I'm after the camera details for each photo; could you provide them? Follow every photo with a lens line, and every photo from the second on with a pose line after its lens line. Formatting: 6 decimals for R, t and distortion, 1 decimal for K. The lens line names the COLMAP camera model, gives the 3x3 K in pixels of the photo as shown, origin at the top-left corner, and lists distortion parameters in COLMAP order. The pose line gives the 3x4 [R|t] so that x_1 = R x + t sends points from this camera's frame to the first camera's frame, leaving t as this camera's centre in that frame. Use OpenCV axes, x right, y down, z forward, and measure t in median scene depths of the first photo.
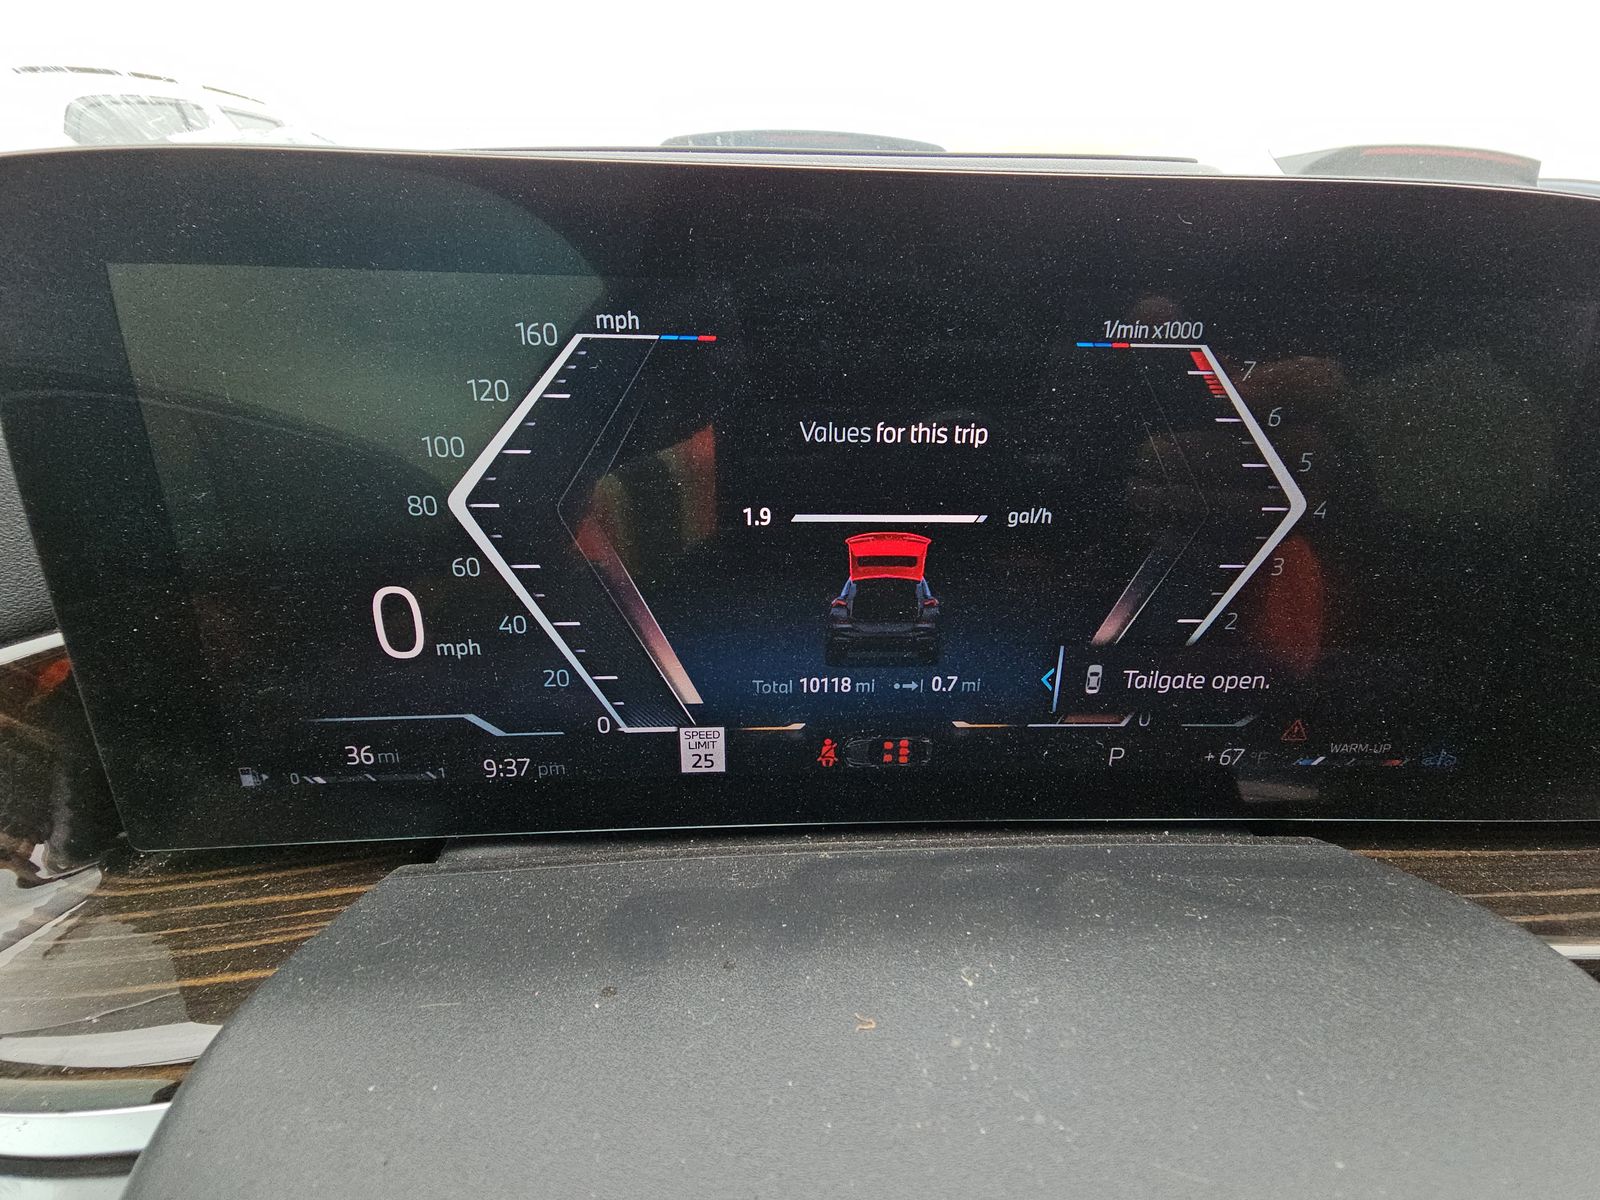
lens RADIAL K [[644.3, 0, 790.7], [0, 644.3, 603.9], [0, 0, 1]] dist [-0.000190, -0.000290]
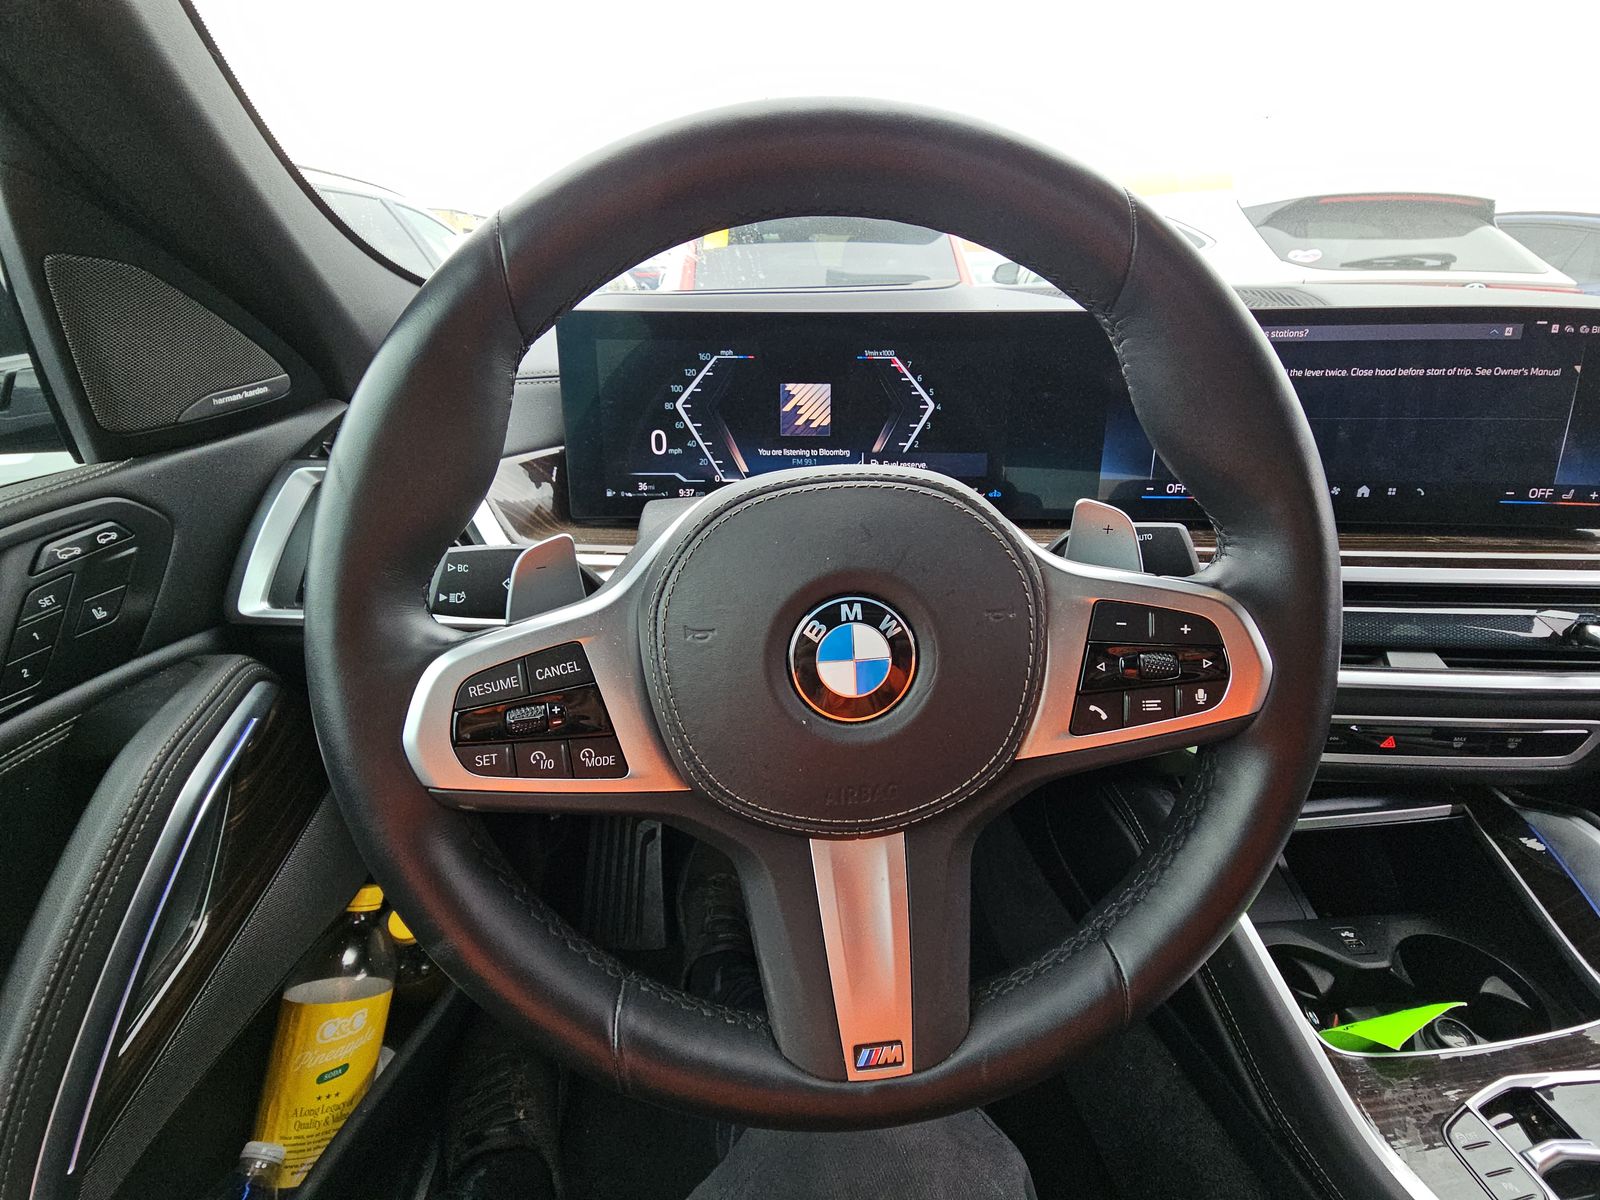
lens RADIAL K [[644.3, 0, 807.6], [0, 644.3, 595.2], [0, 0, 1]] dist [-0.000190, -0.000290]
pose [[0.995648, 0.019936, -0.091031, 0.488182], [-0.023782, 0.998861, -0.041362, 0.956797], [0.090103, 0.043347, 0.994989, -2.257556]]
